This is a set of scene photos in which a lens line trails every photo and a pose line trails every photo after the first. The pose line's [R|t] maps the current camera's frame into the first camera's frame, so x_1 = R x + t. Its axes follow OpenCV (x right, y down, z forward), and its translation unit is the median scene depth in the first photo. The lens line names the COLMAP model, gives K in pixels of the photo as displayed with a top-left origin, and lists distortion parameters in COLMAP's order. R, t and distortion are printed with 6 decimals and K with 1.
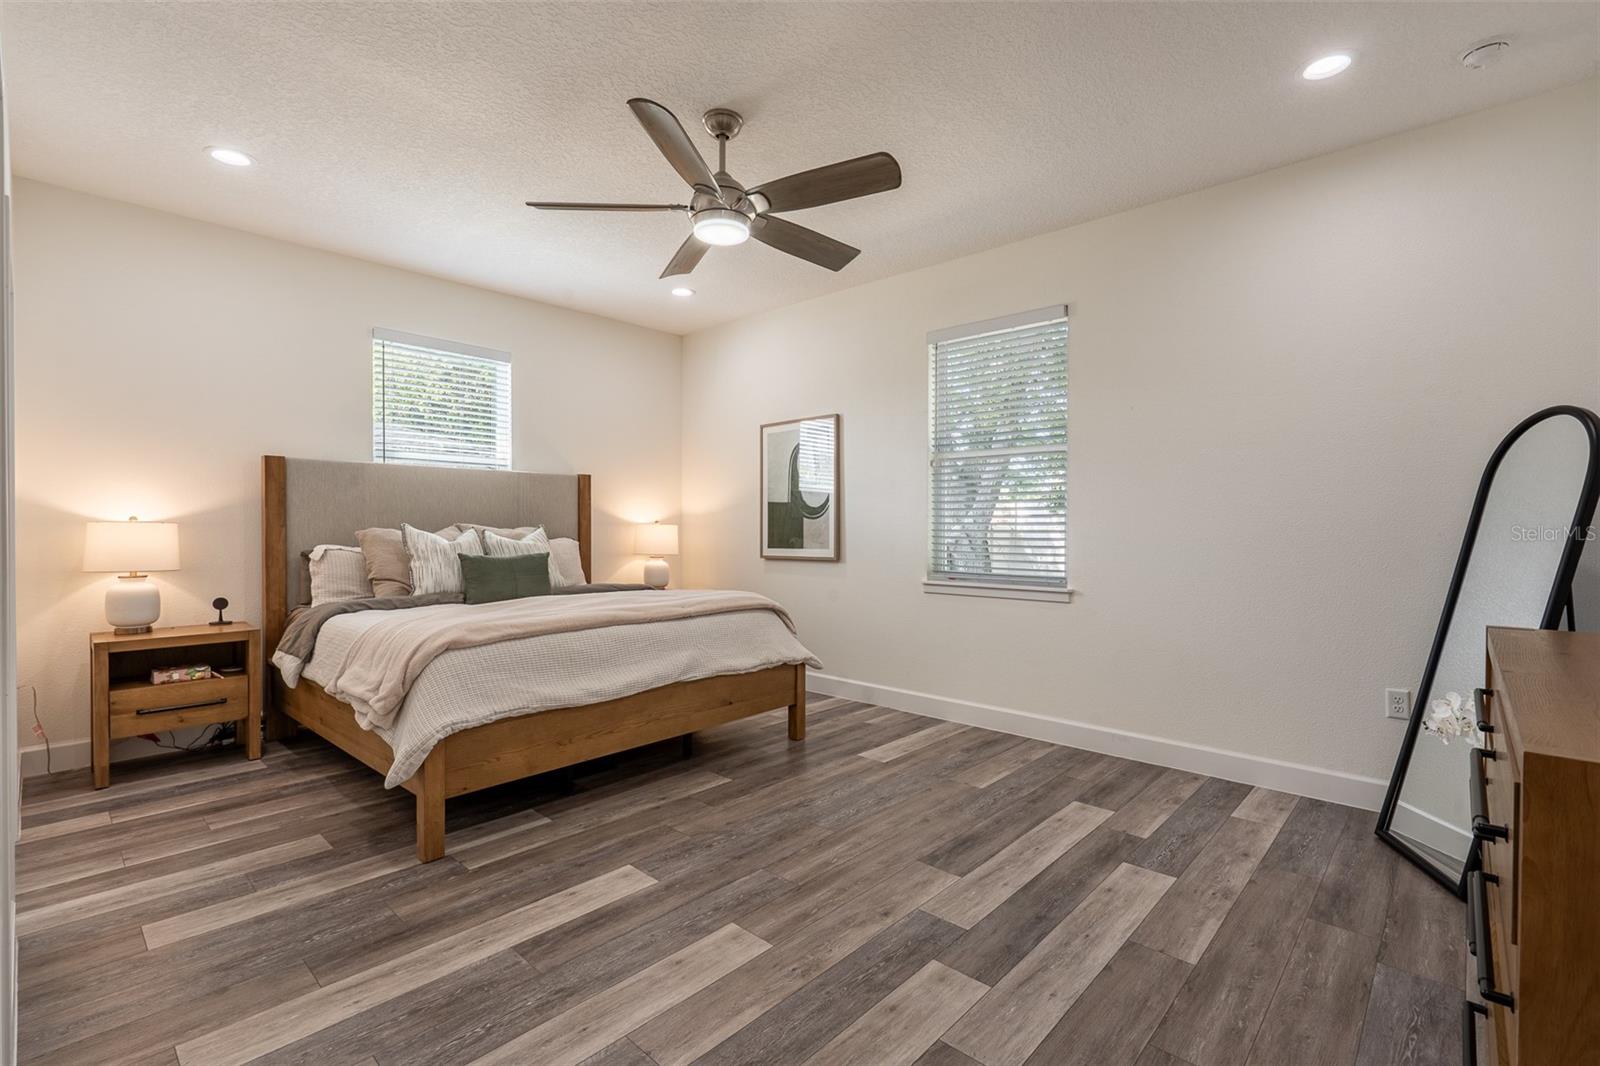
lens RADIAL K [[724.2, 0, 798.8], [0, 724.2, 525.4], [0, 0, 1]] dist [-0.006104, 0.003349]
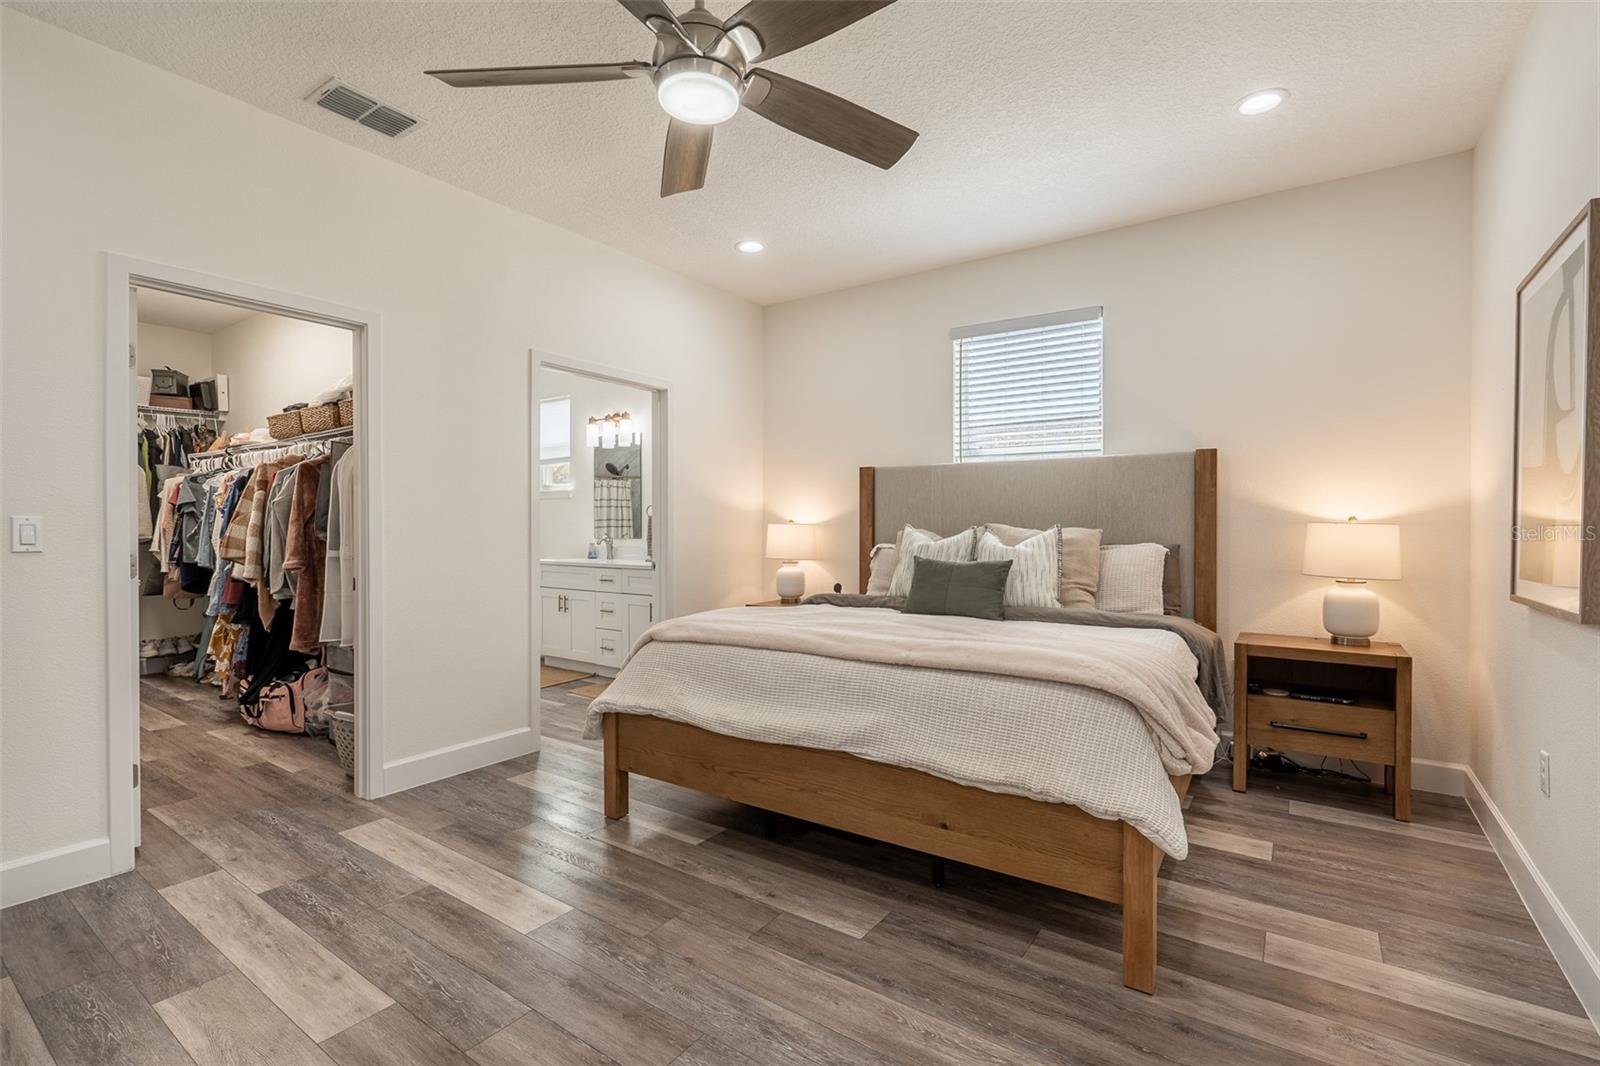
lens RADIAL K [[724.2, 0, 801.0], [0, 724.2, 531.5], [0, 0, 1]] dist [-0.006104, 0.003349]
pose [[0.135682, 0.005594, -0.990737, 0.482317], [0.001105, 0.999983, 0.005797, 0.002008], [0.990752, -0.001881, 0.135673, 0.822911]]
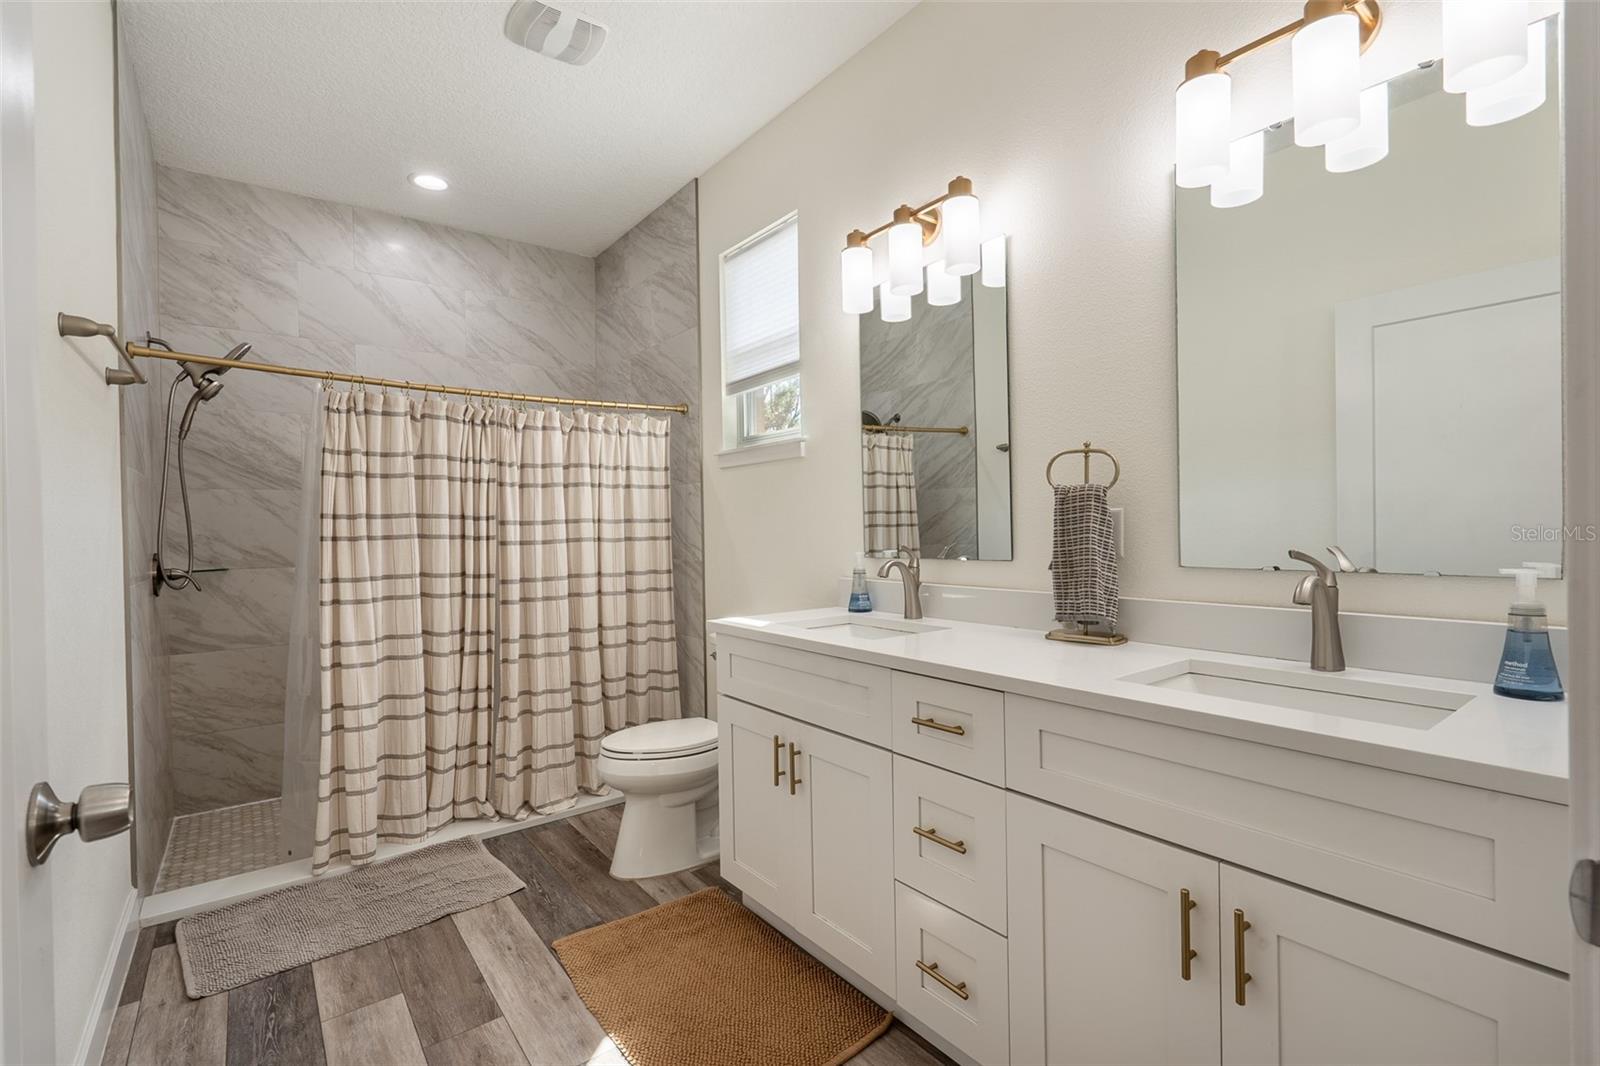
lens RADIAL K [[724.2, 0, 799.1], [0, 724.2, 527.9], [0, 0, 1]] dist [-0.006104, 0.003349]
pose [[-0.163265, -0.000058, -0.986582, -0.678959], [0.008663, 0.999961, -0.001493, 0.002948], [0.986544, -0.008791, -0.163258, 0.611064]]
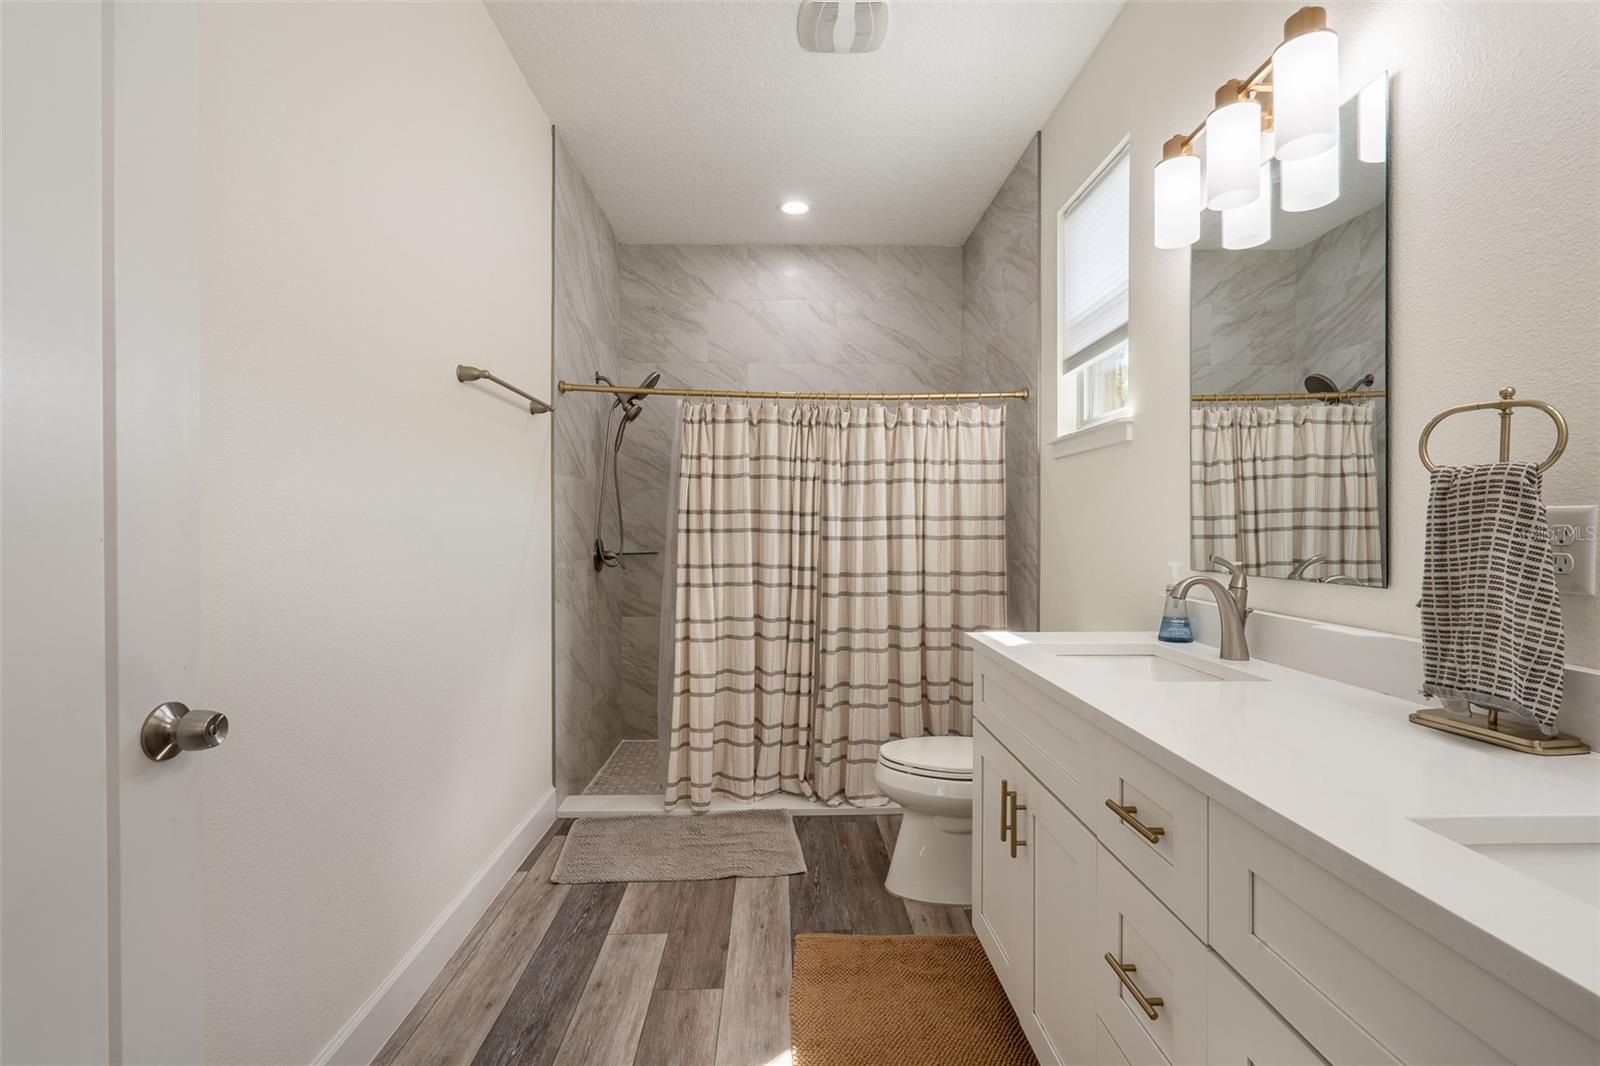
lens RADIAL K [[724.2, 0, 798.0], [0, 724.2, 529.5], [0, 0, 1]] dist [-0.006104, 0.003349]
pose [[-0.711527, -0.001640, -0.702657, -0.803339], [-0.008808, 0.999940, 0.006586, 0.000547], [0.702604, 0.010875, -0.711498, 0.728873]]
